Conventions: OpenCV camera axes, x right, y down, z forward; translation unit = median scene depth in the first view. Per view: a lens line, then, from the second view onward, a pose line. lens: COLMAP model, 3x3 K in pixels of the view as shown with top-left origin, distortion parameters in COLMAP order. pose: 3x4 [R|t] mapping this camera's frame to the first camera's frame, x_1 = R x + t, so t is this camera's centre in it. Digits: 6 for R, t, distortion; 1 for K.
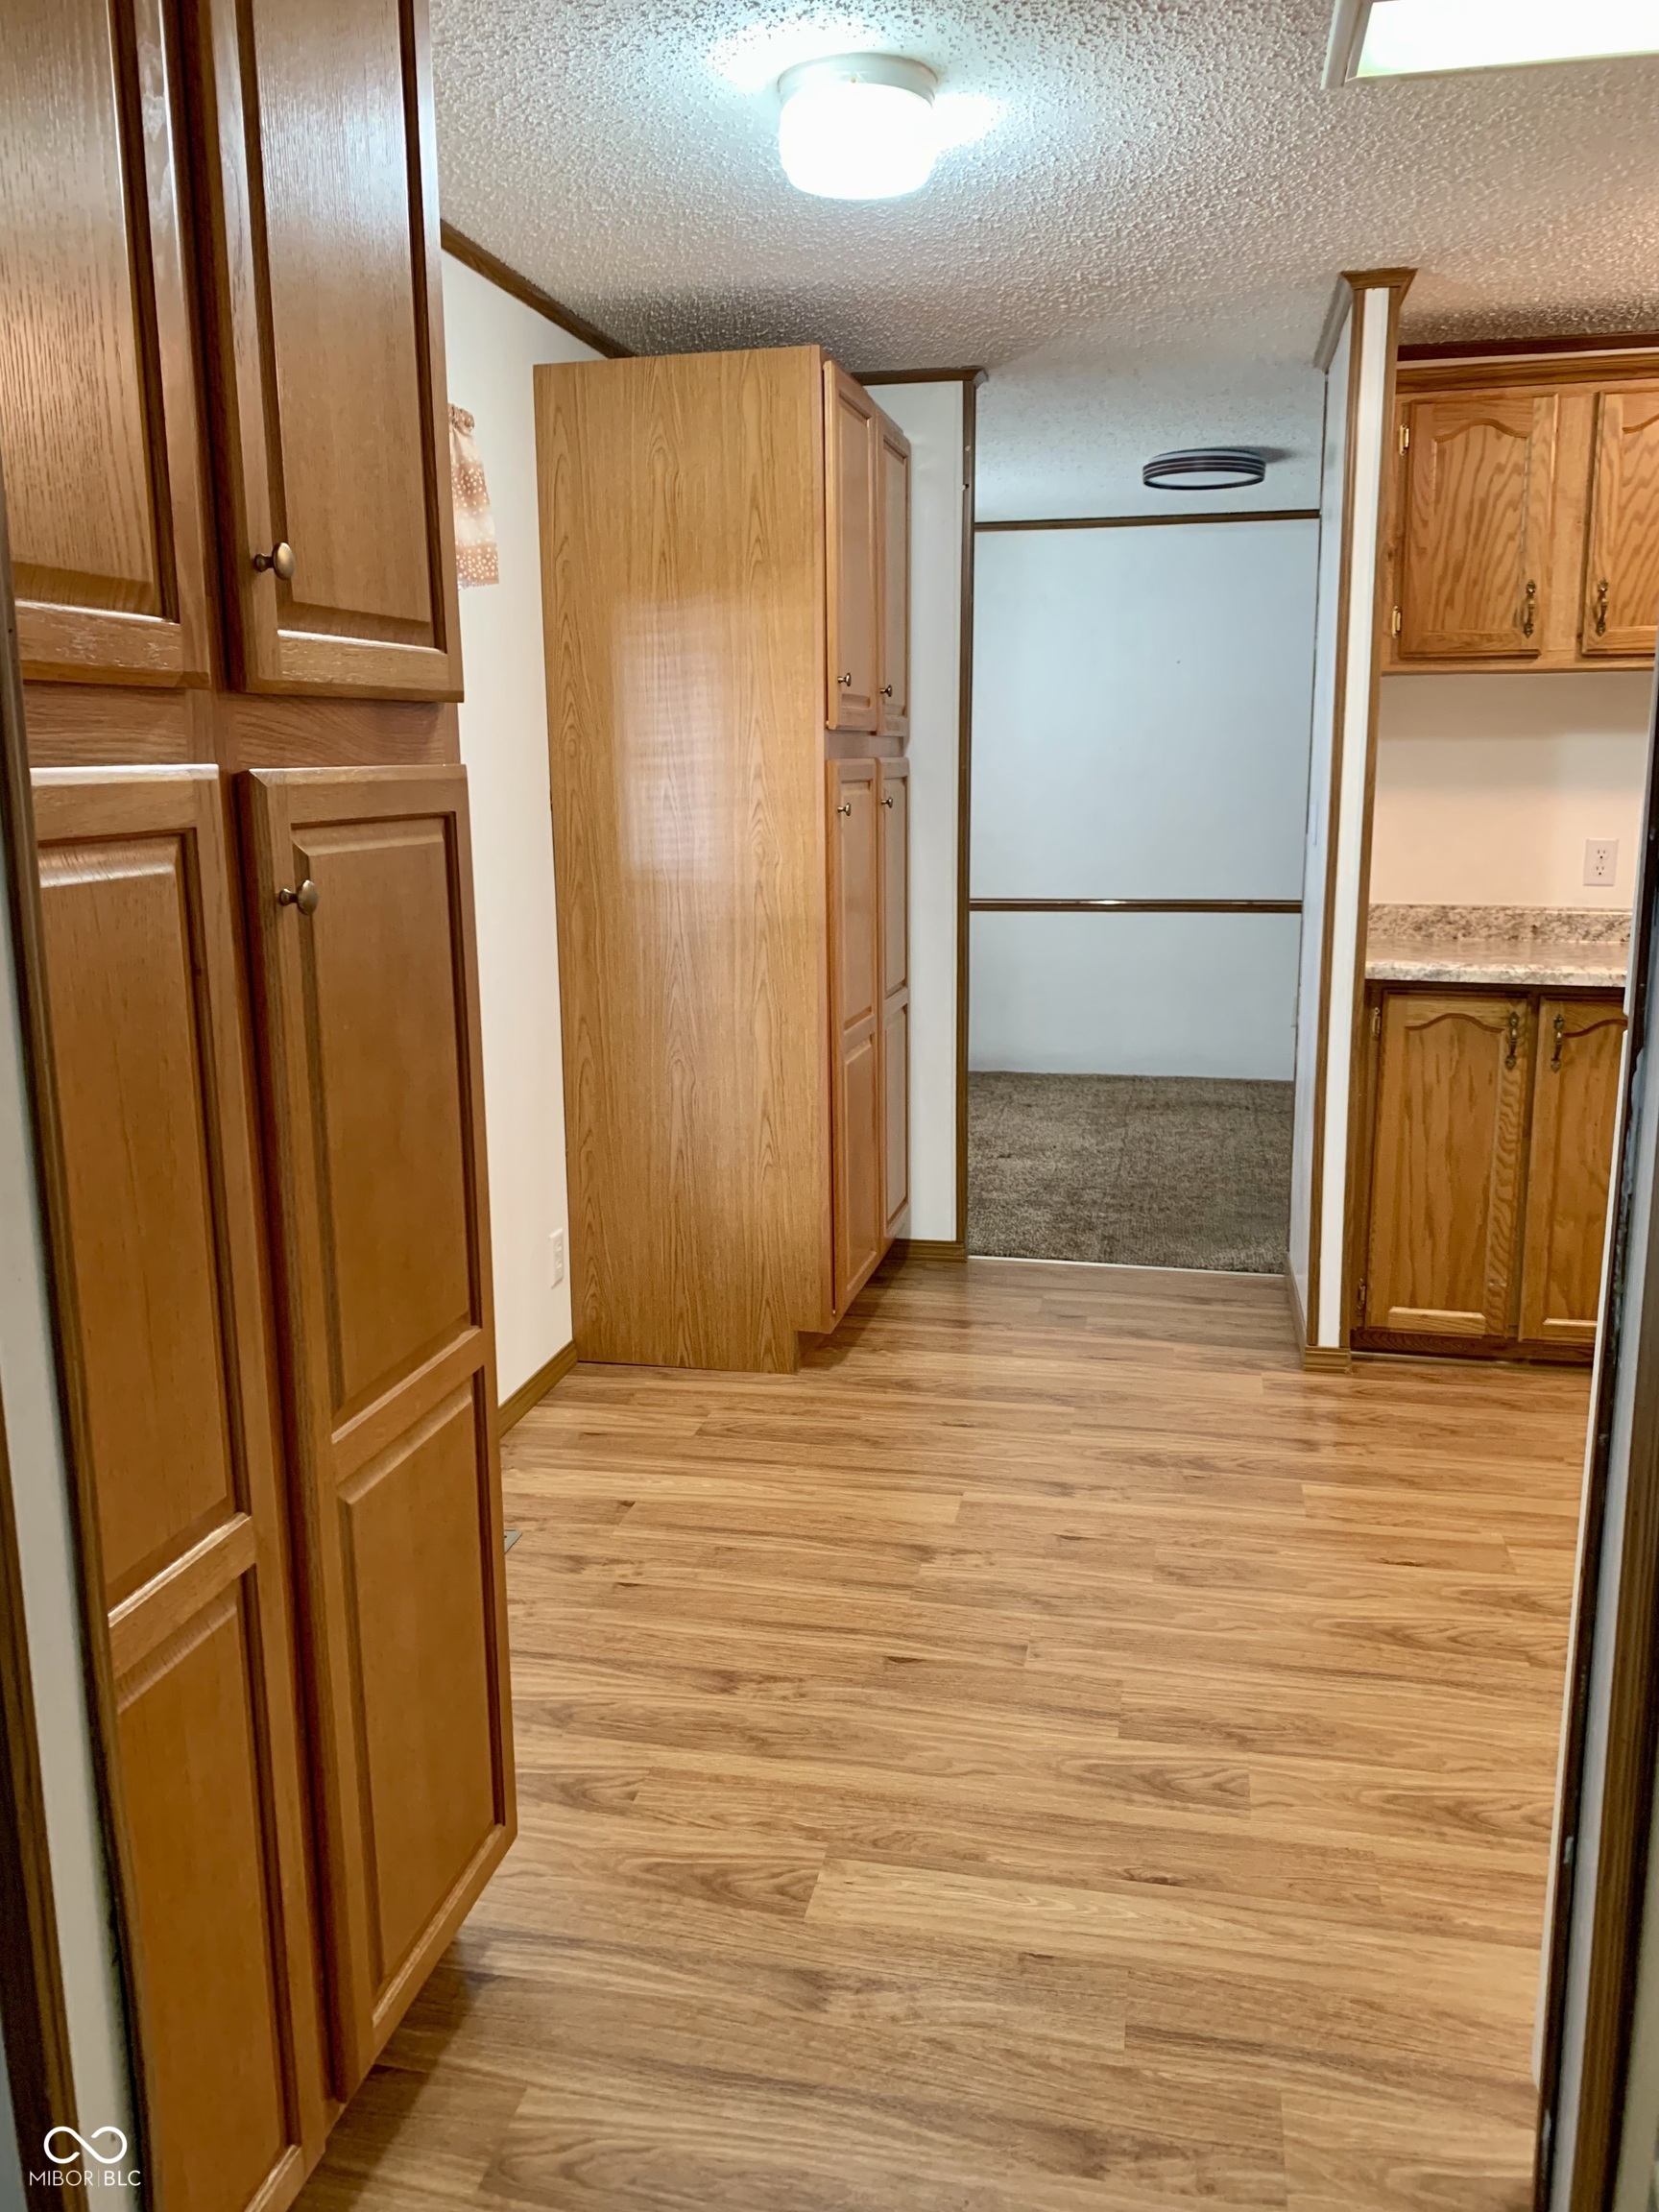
lens RADIAL K [[1710.8, 0, 821.0], [0, 1710.8, 1090.4], [0, 0, 1]] dist [0.051453, -0.060674]
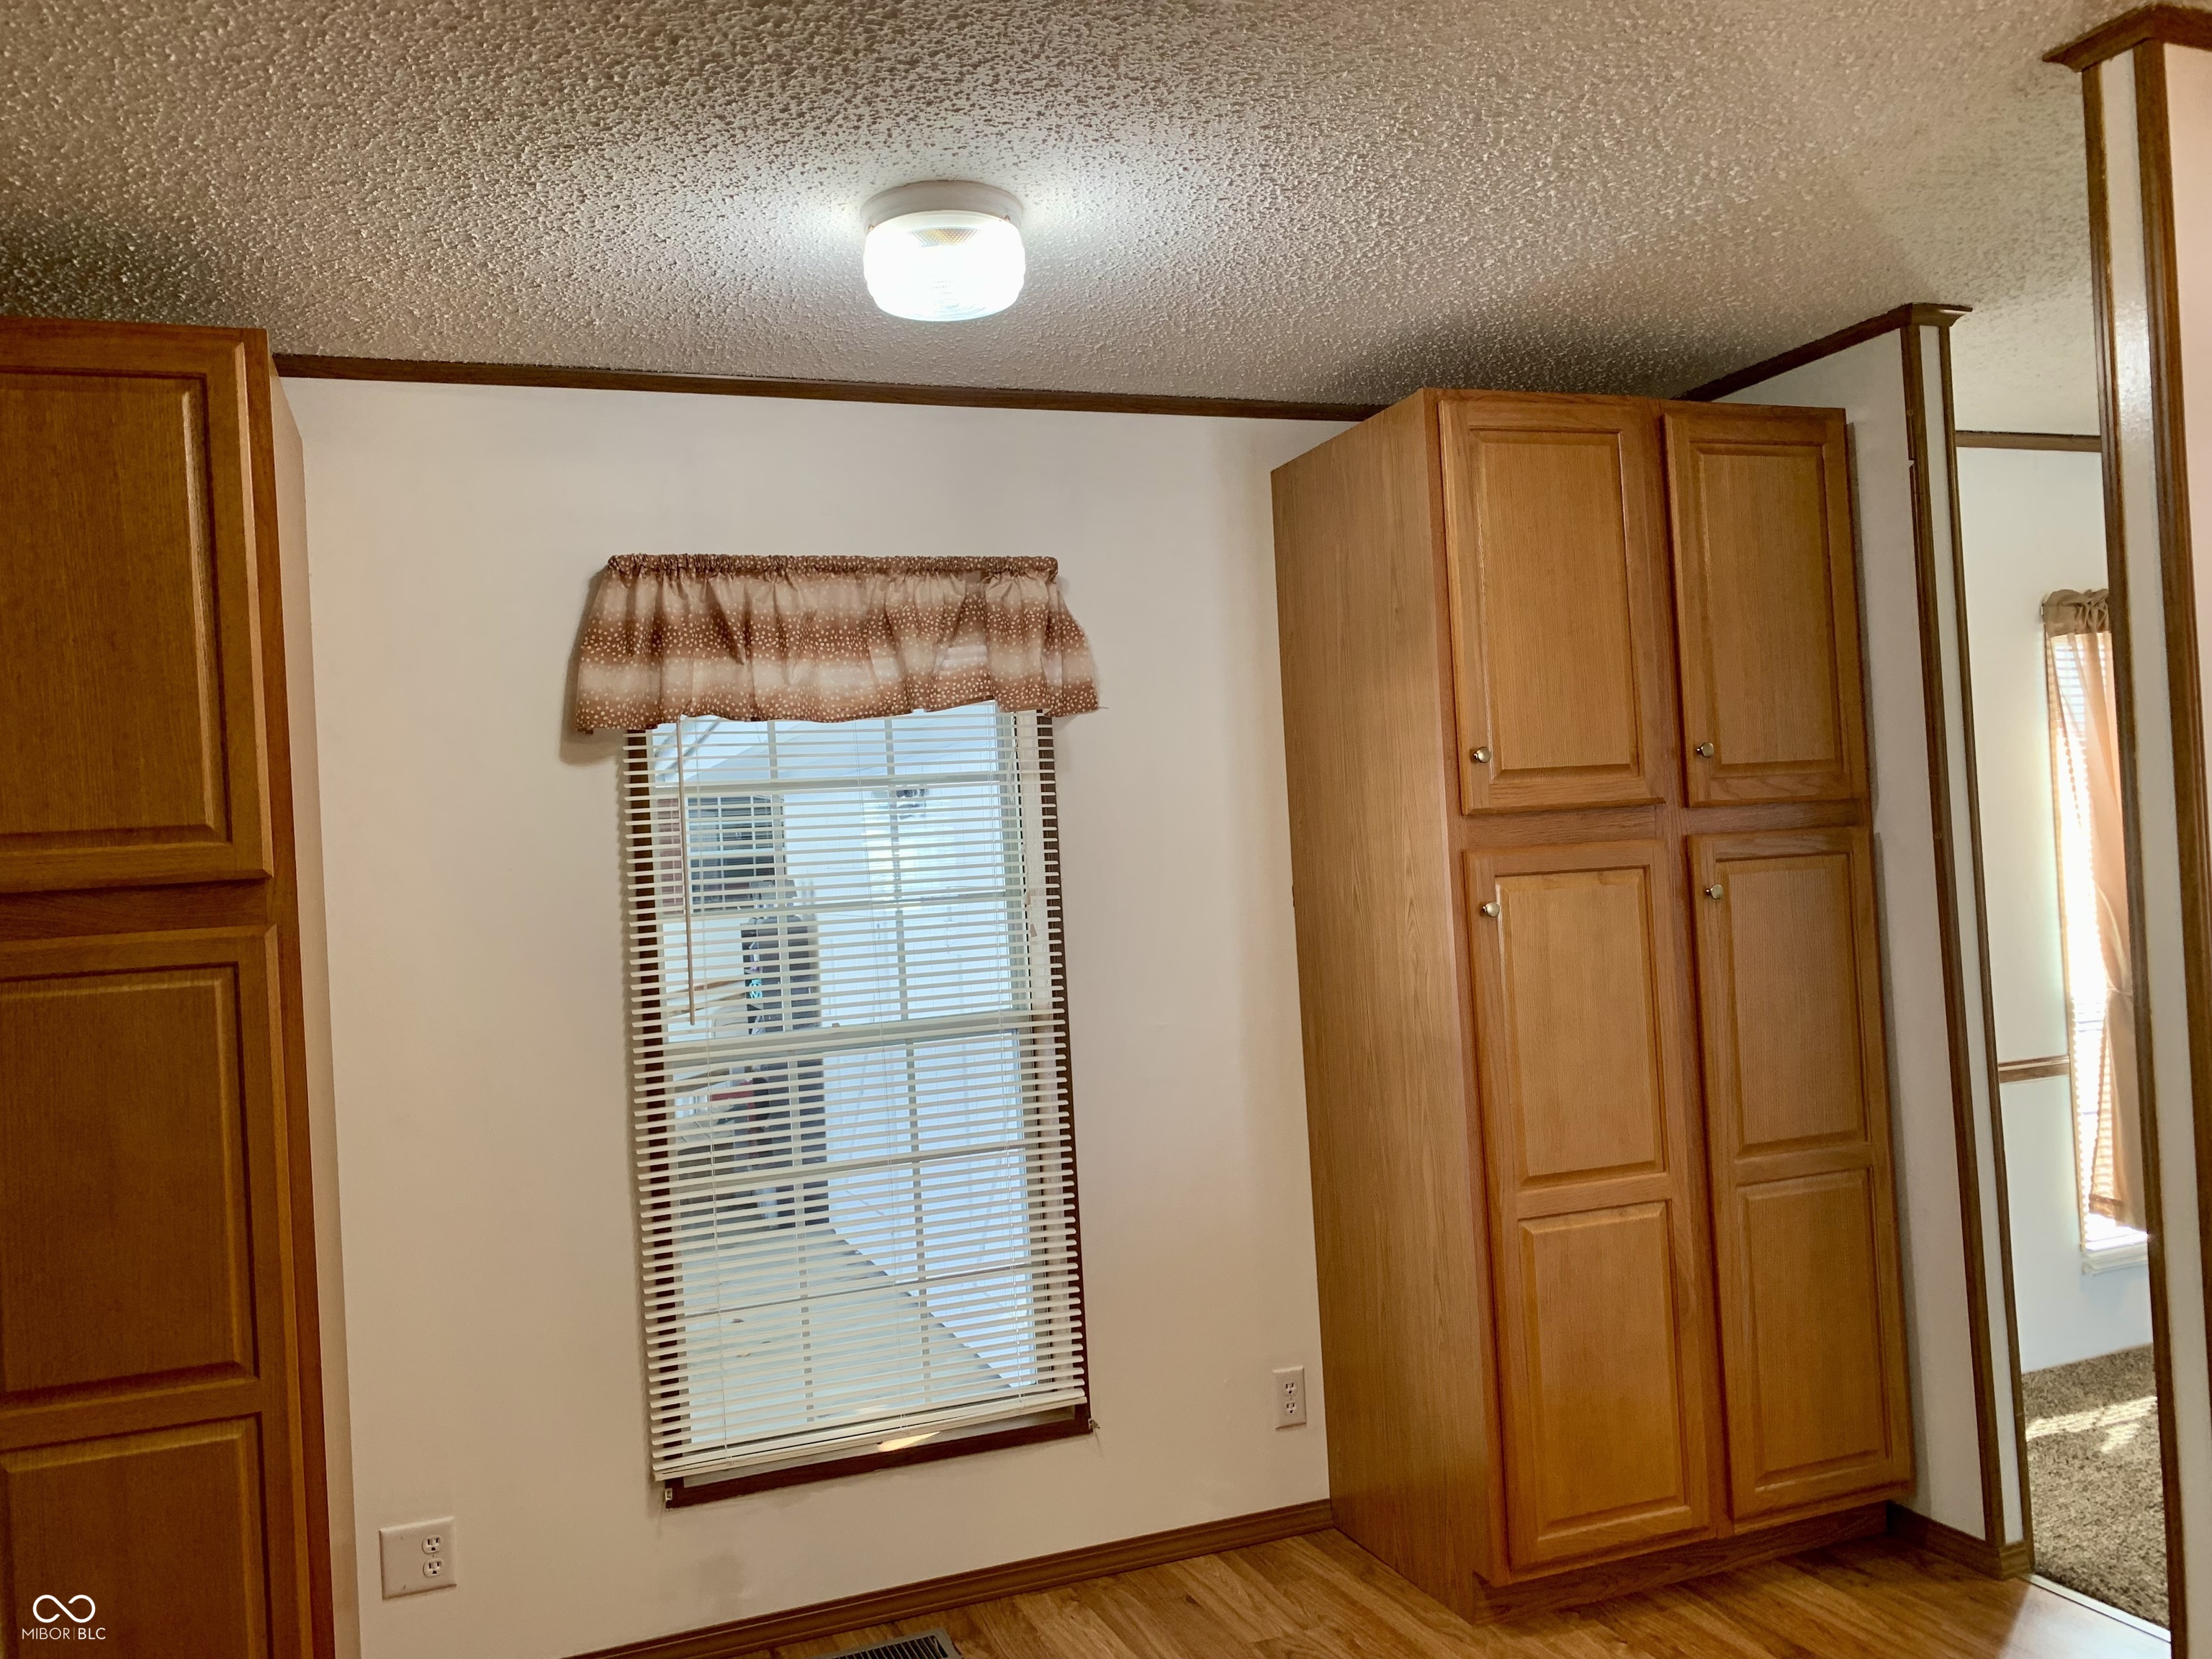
lens RADIAL K [[1710.8, 0, 1095.6], [0, 1710.8, 850.6], [0, 0, 1]] dist [0.051453, -0.060674]
pose [[0.534173, -0.022513, -0.845076, 0.574788], [-0.113600, 0.988667, -0.098144, -0.088464], [0.837708, 0.148426, 0.525562, 0.397211]]
